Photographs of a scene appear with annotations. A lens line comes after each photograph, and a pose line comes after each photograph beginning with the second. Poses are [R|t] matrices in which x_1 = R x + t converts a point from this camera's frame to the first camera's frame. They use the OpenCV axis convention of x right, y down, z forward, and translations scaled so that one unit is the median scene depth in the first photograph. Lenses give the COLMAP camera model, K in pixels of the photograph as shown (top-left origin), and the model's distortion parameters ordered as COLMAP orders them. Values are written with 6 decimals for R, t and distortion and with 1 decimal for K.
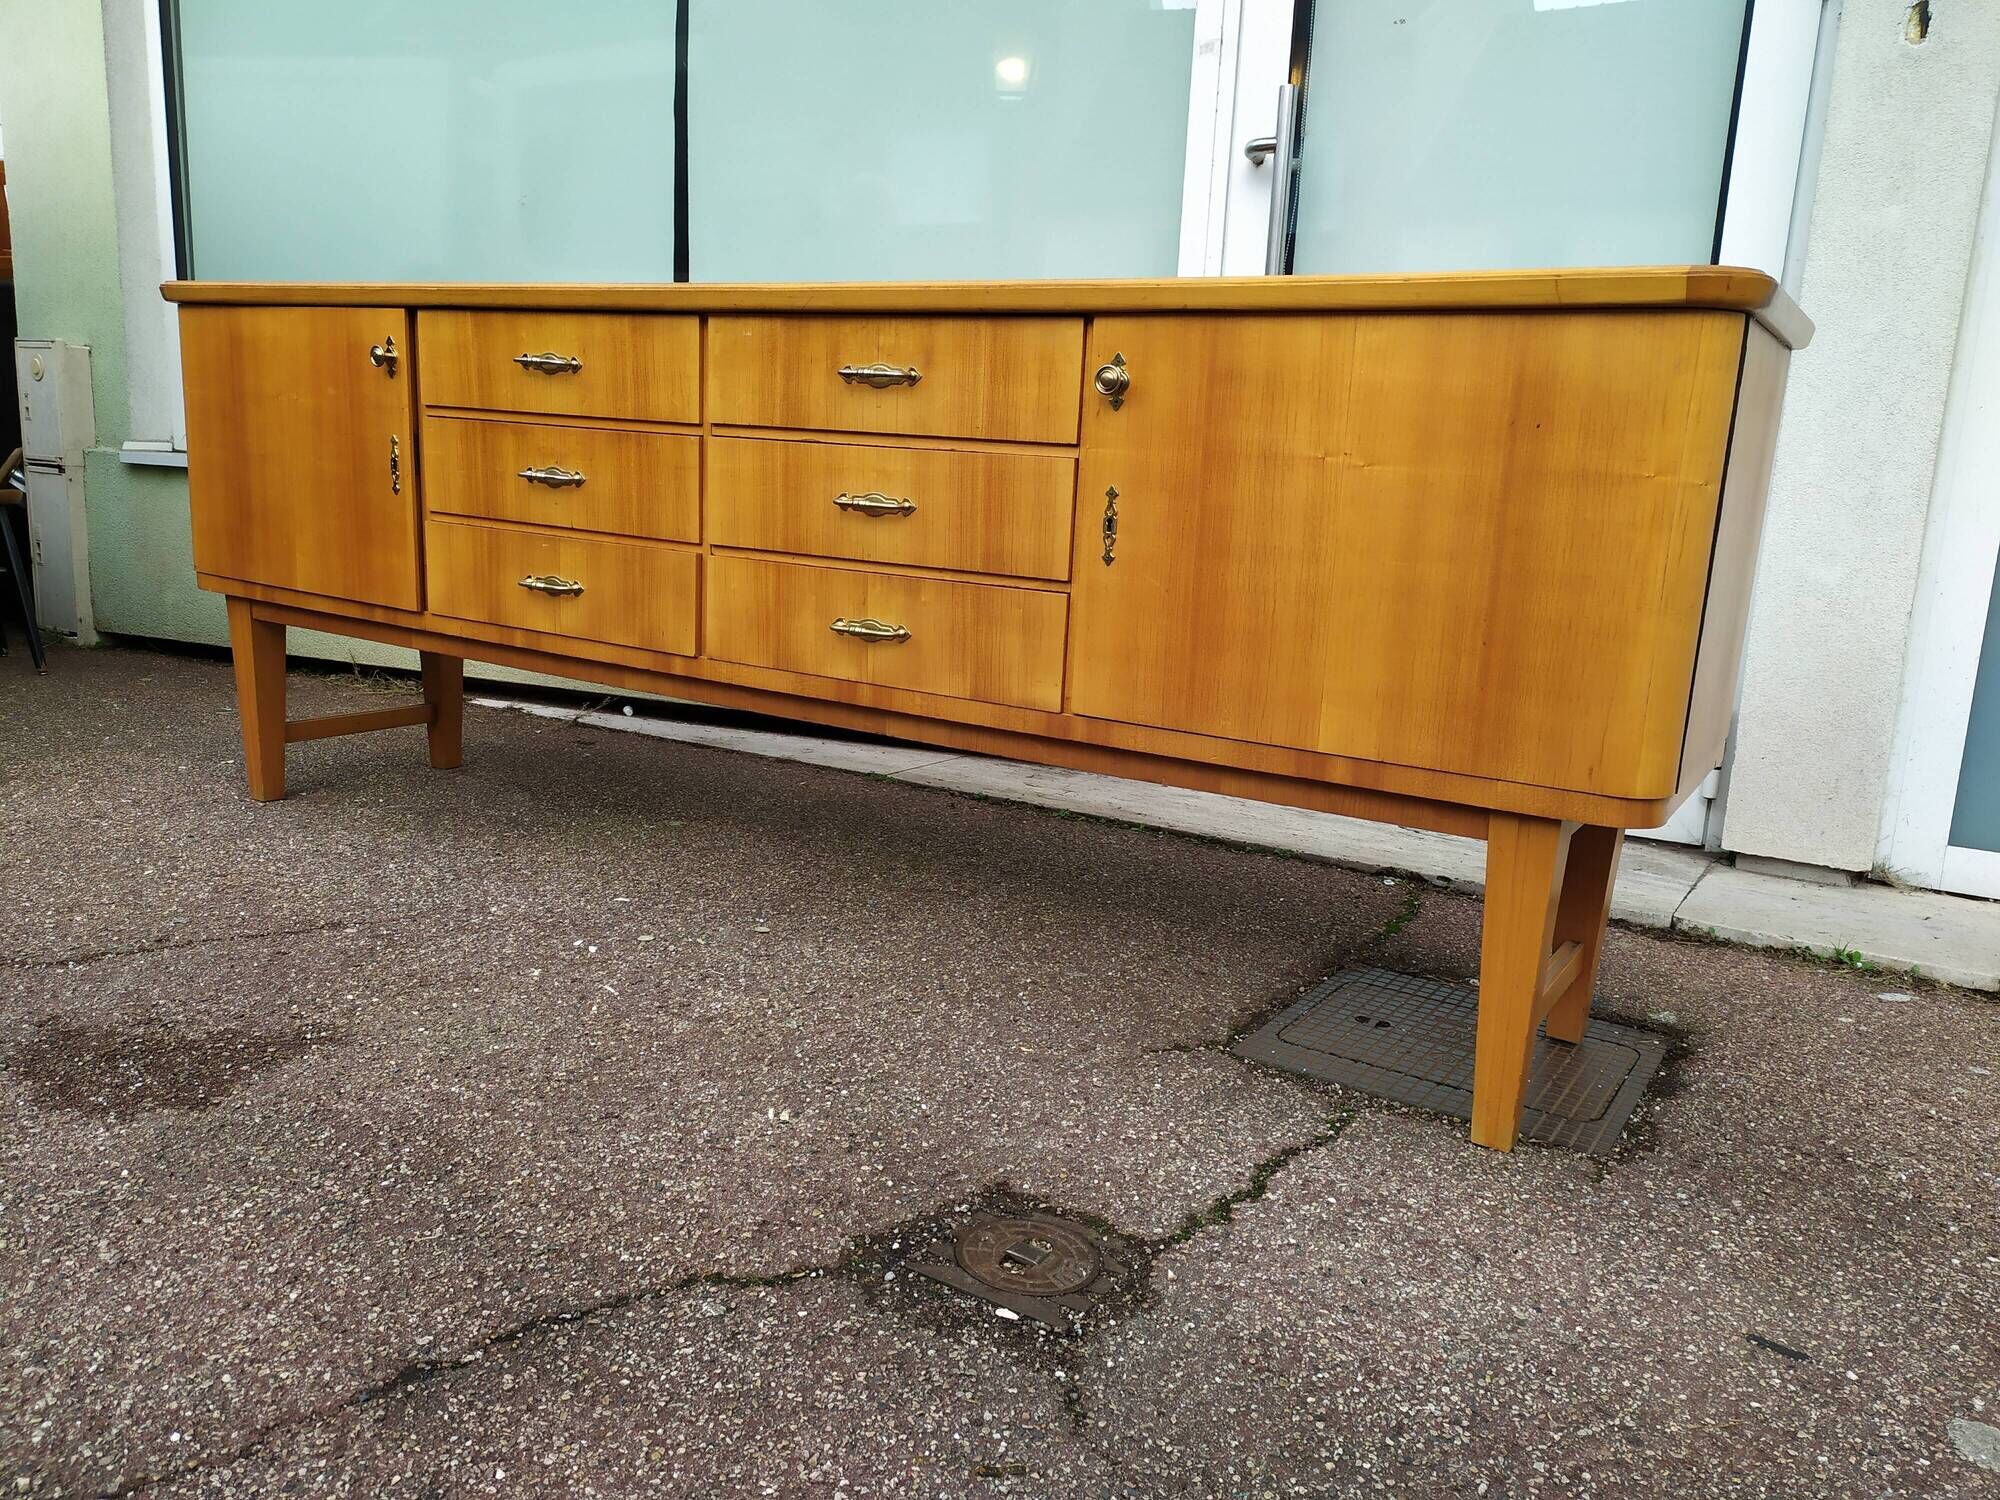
lens RADIAL K [[1483.1, 0, 1004.8], [0, 1483.1, 764.4], [0, 0, 1]] dist [0.063547, -0.071175]
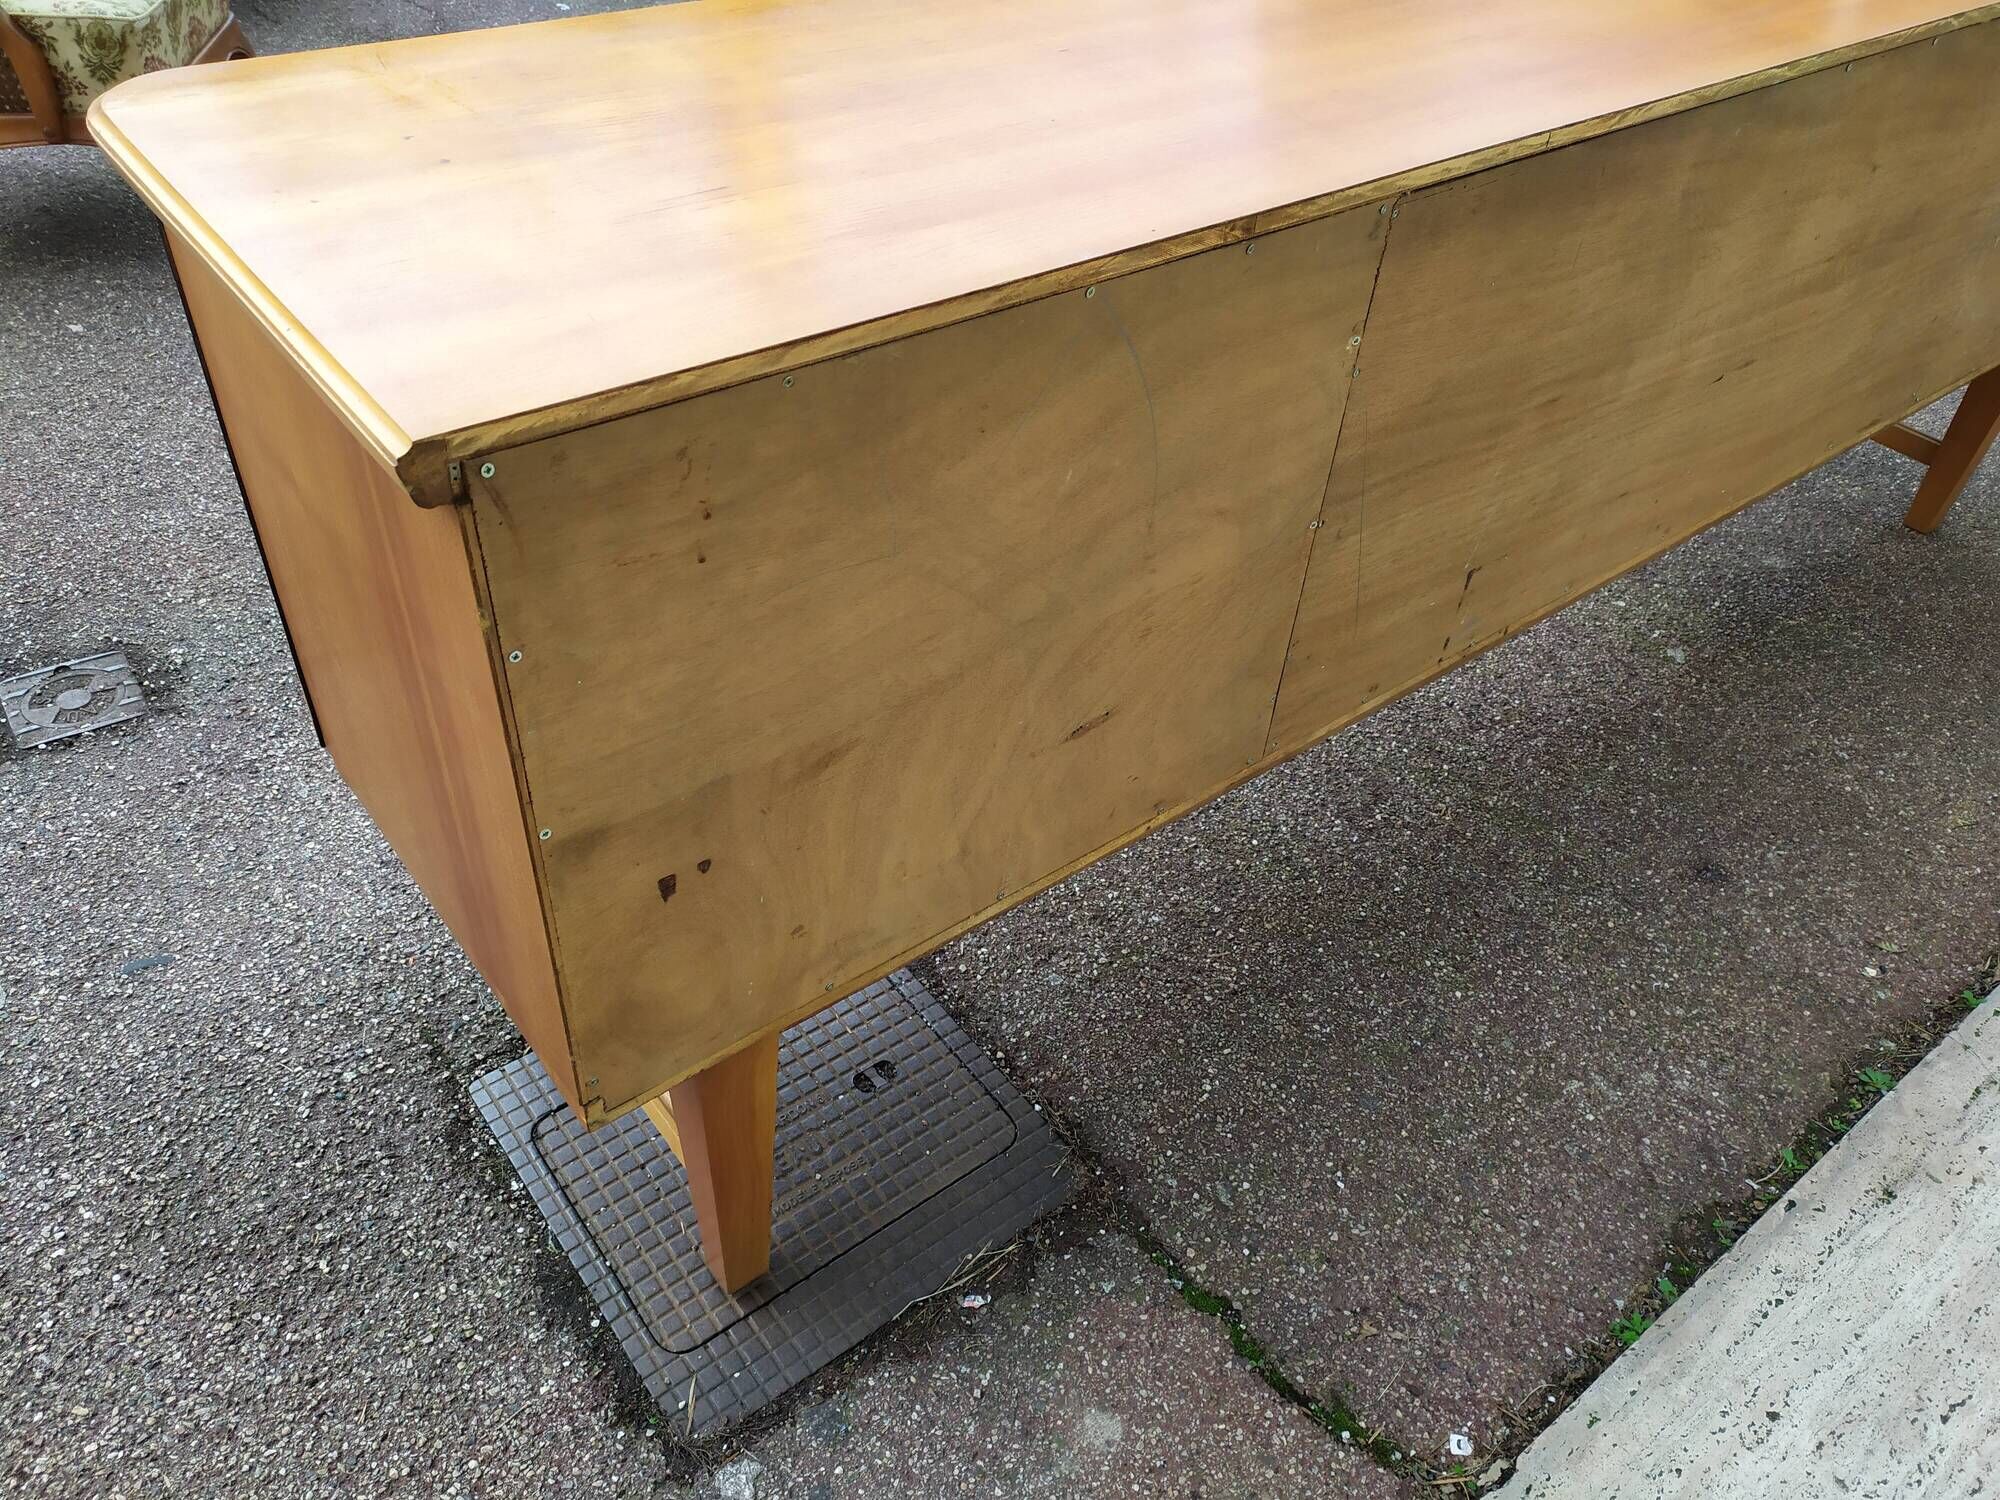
lens RADIAL K [[1522.7, 0, 1020.0], [0, 1522.7, 742.4], [0, 0, 1]] dist [0.072628, -0.085513]
pose [[-0.322455, 0.559809, -0.763306, 0.778483], [-0.284569, 0.711748, 0.642211, -0.508534], [0.902797, 0.424298, -0.070202, 1.126484]]
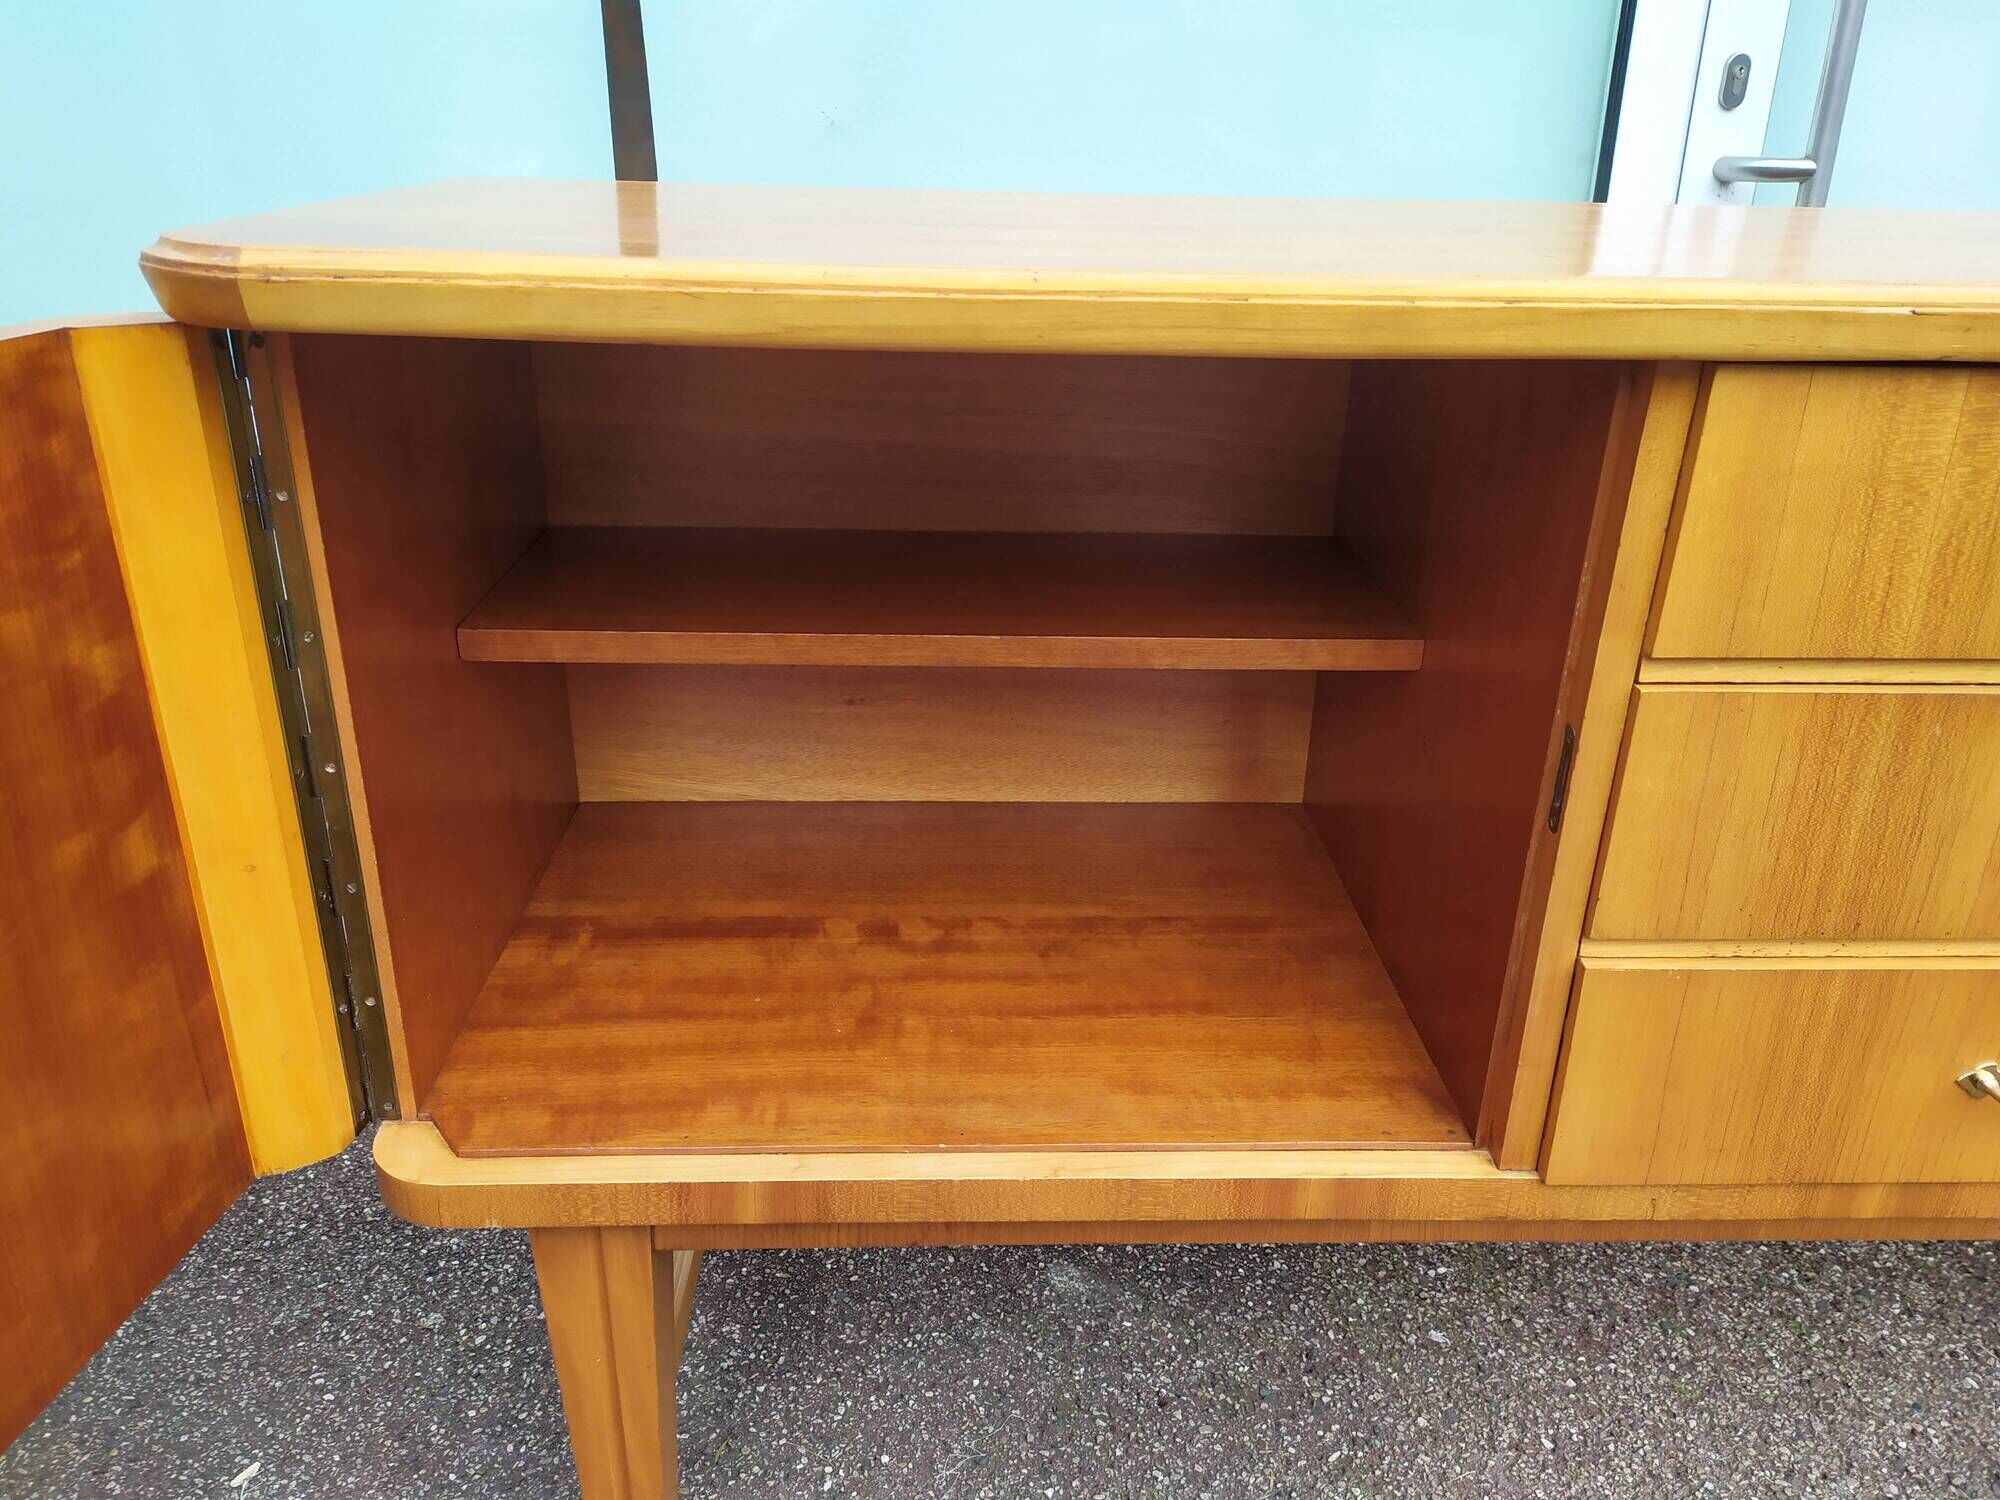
lens RADIAL K [[1492.7, 0, 998.7], [0, 1492.7, 765.0], [0, 0, 1]] dist [0.070118, -0.078040]
pose [[0.827986, -0.261948, 0.495805, -0.827139], [0.147326, 0.954742, 0.258386, -0.397947], [-0.541049, -0.140895, 0.829104, 0.996950]]
